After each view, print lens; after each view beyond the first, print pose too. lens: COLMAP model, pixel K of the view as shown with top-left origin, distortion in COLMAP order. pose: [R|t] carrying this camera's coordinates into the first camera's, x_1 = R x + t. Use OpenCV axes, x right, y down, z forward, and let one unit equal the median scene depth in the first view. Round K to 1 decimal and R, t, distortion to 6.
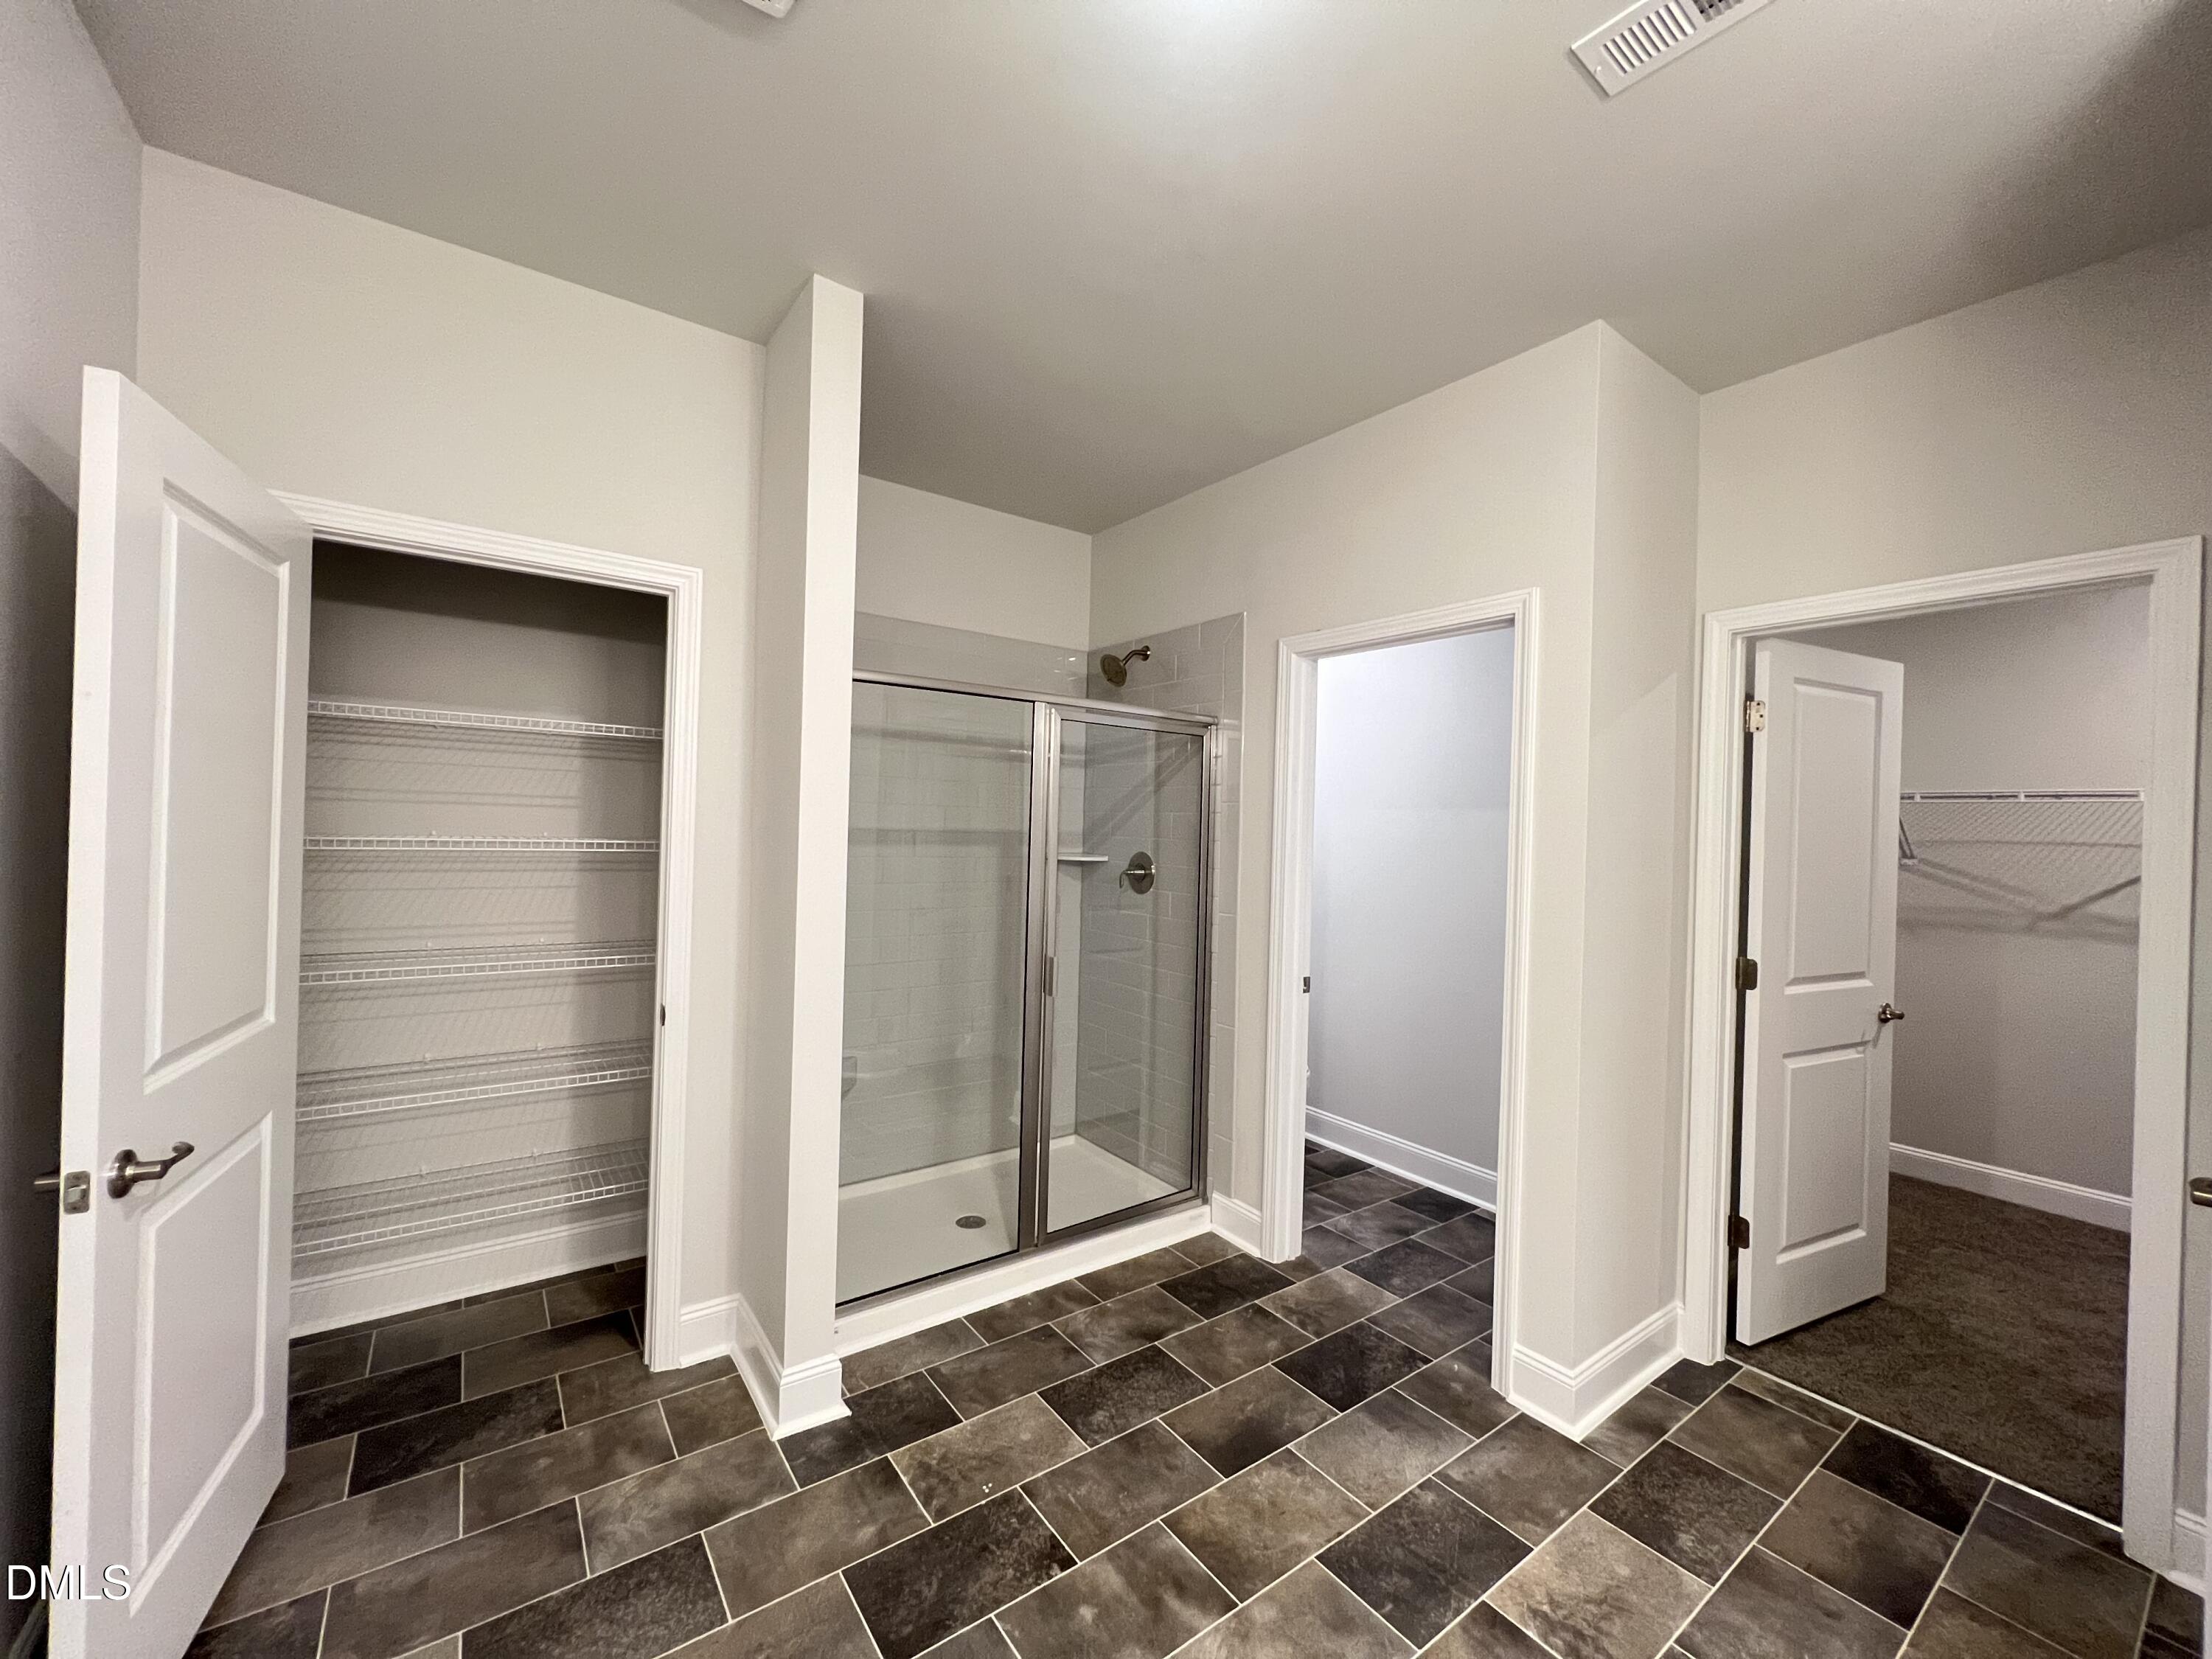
lens RADIAL K [[884.1, 0, 1099.5], [0, 884.1, 825.4], [0, 0, 1]] dist [-0.001976, 0.000306]
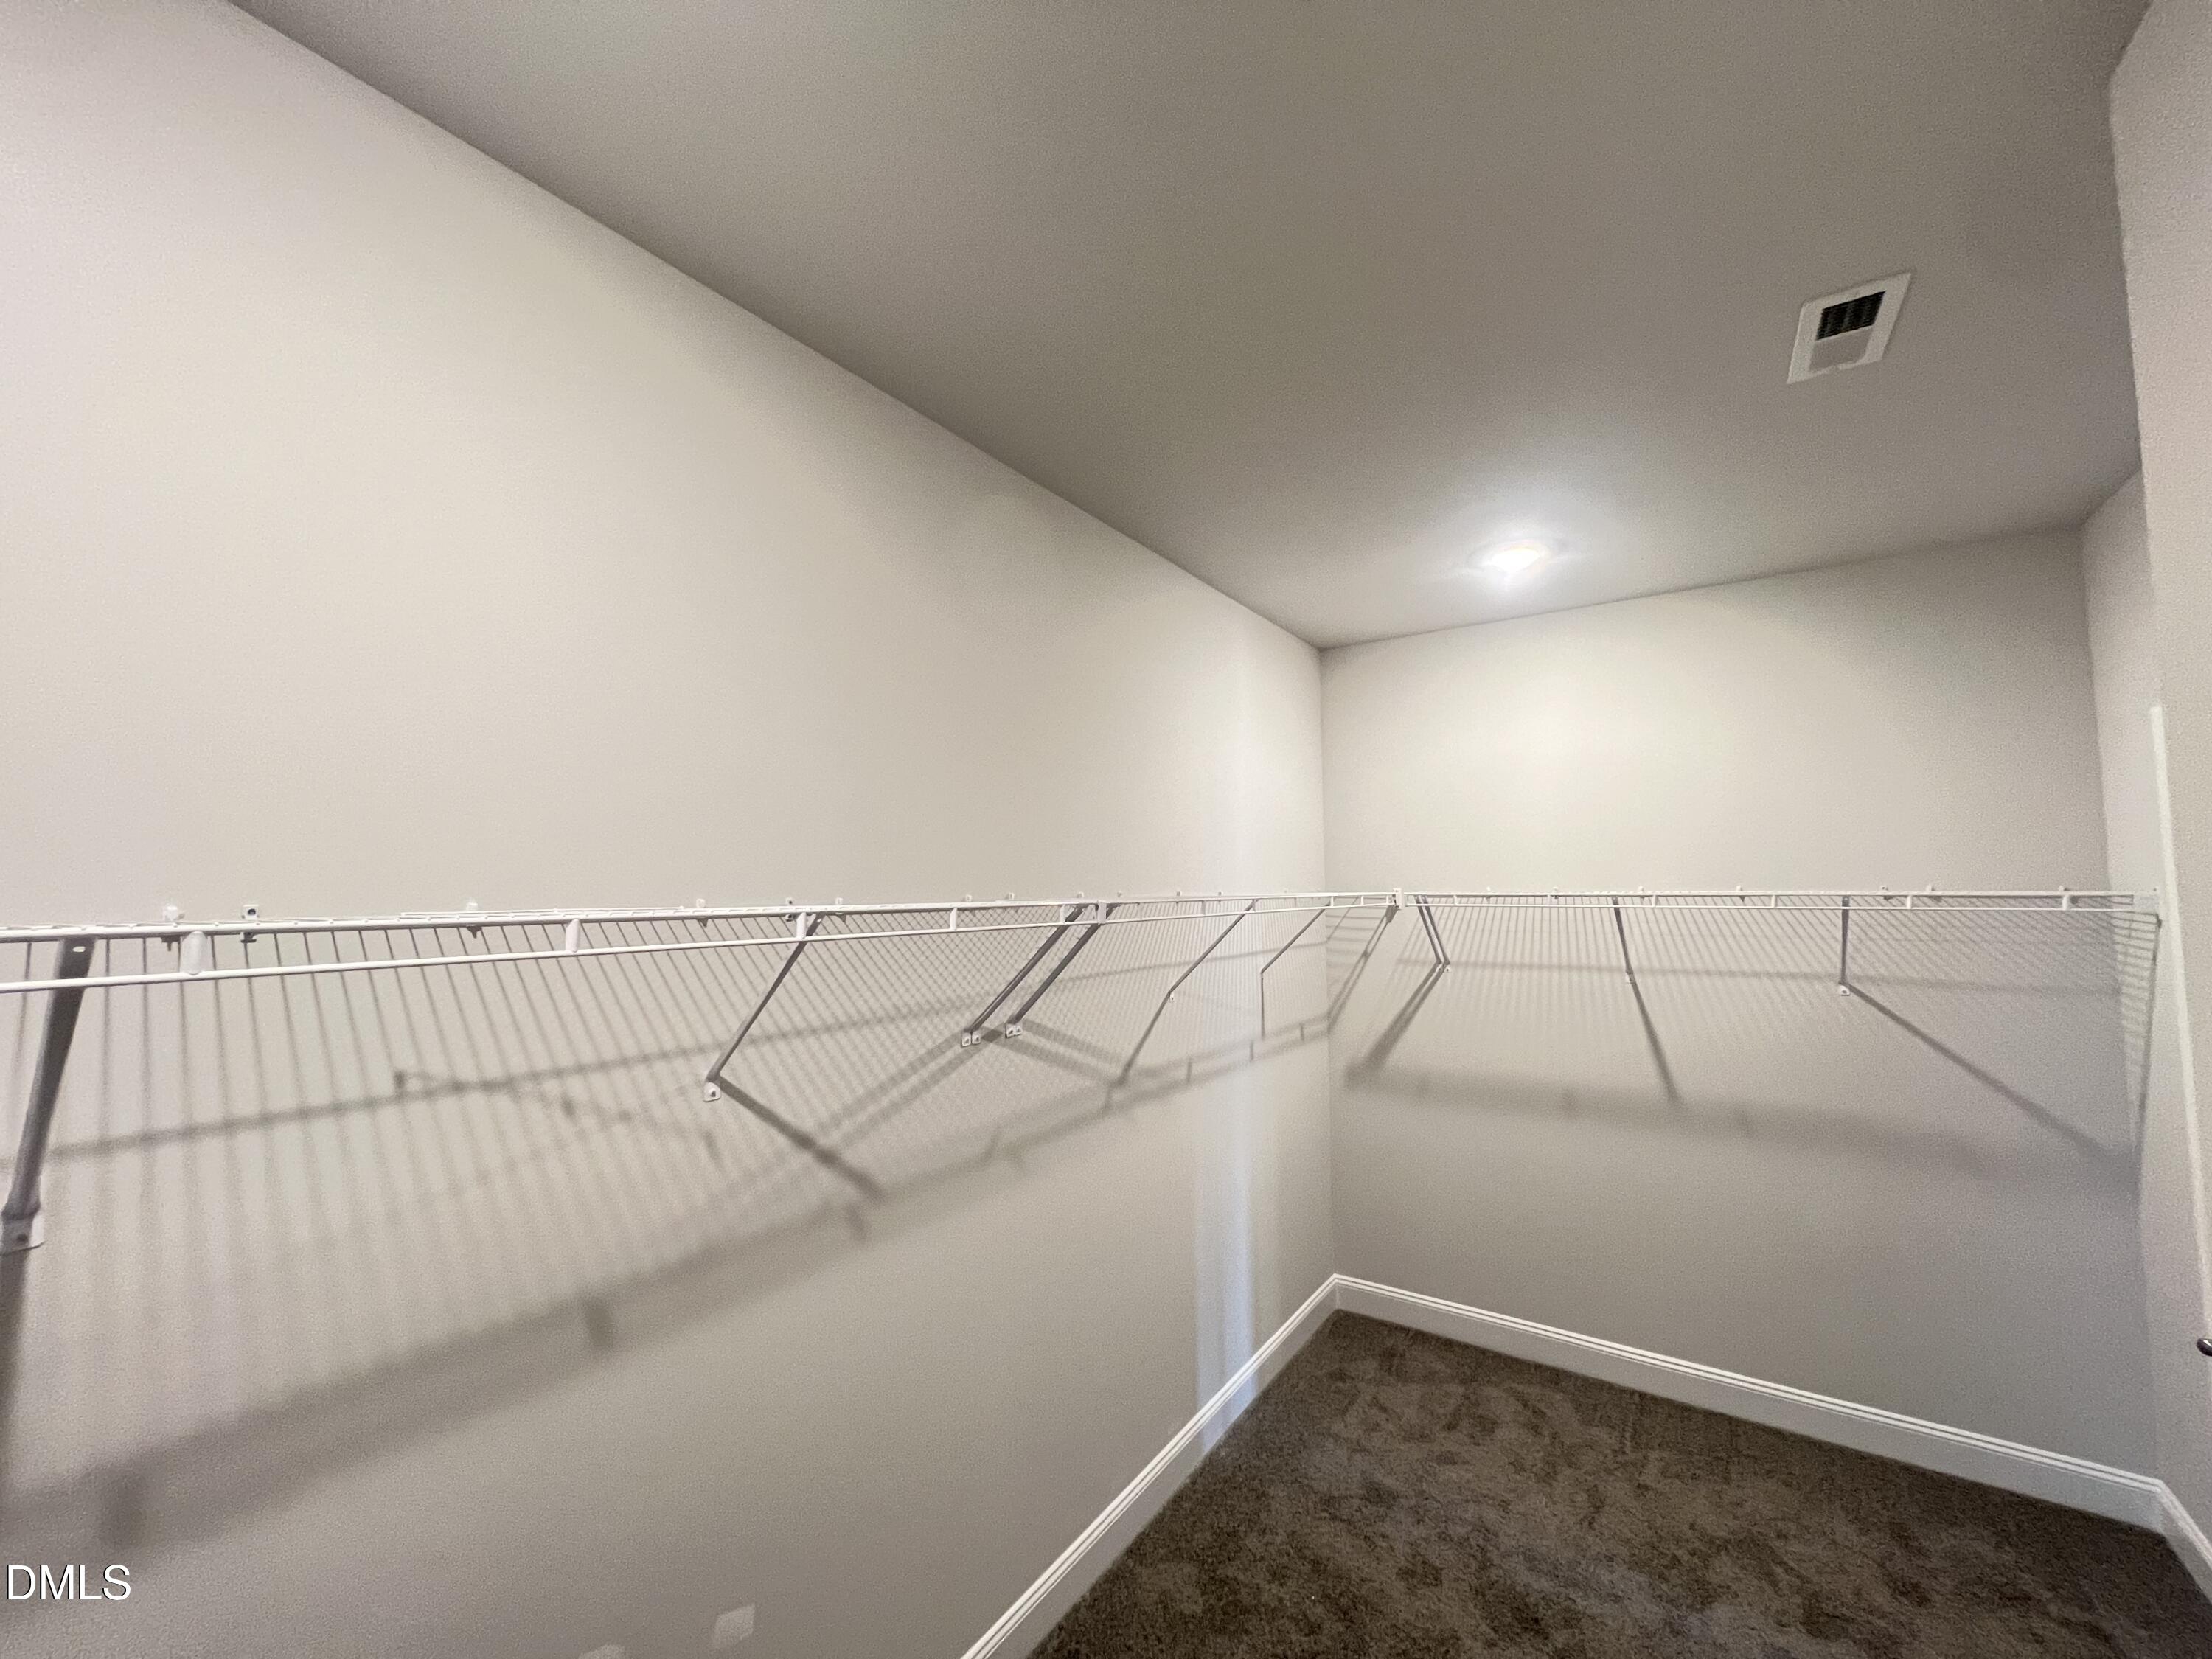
lens RADIAL K [[884.1, 0, 1099.5], [0, 884.1, 825.4], [0, 0, 1]] dist [-0.001976, 0.000306]
pose [[-0.346930, 0.042843, 0.936912, 0.504280], [-0.004614, 0.998866, -0.047385, -0.065892], [-0.937880, -0.020763, -0.346339, 1.398220]]
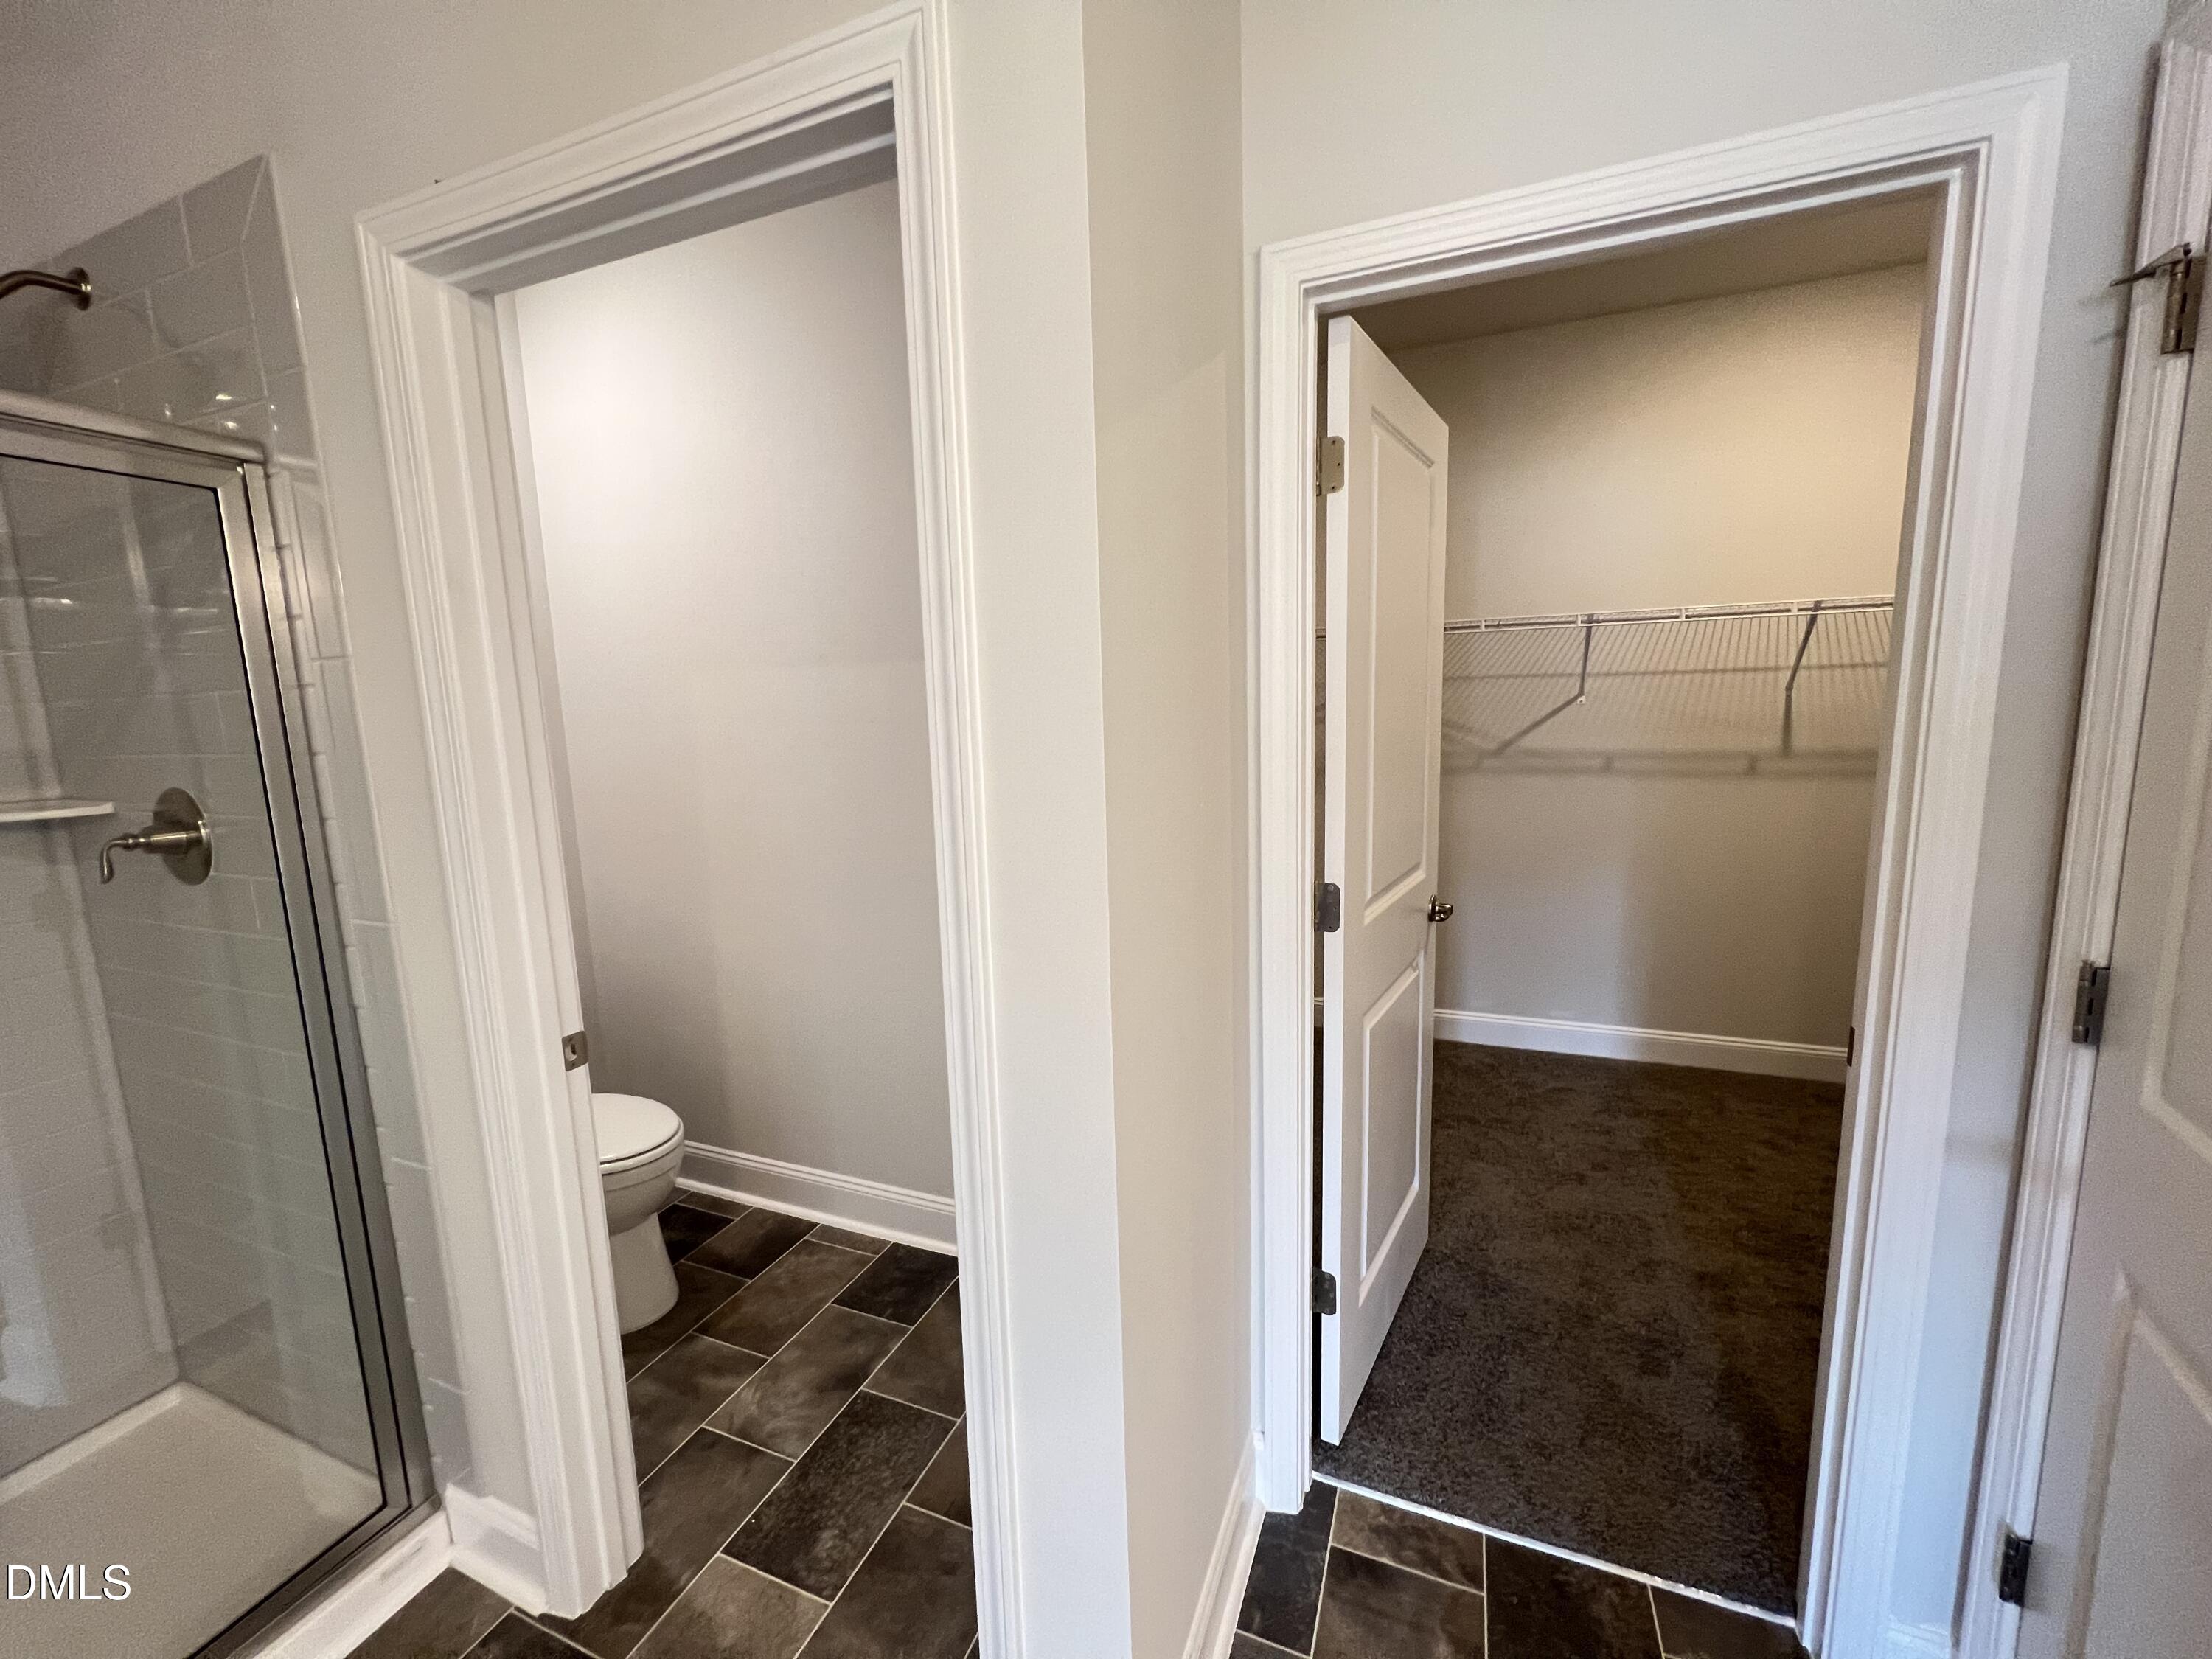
lens RADIAL K [[884.1, 0, 1099.5], [0, 884.1, 825.4], [0, 0, 1]] dist [-0.001976, 0.000306]
pose [[0.848373, -0.128744, 0.513505, 0.230325], [0.054855, 0.986136, 0.156613, 0.005980], [-0.526549, -0.104698, 0.843673, 0.448906]]
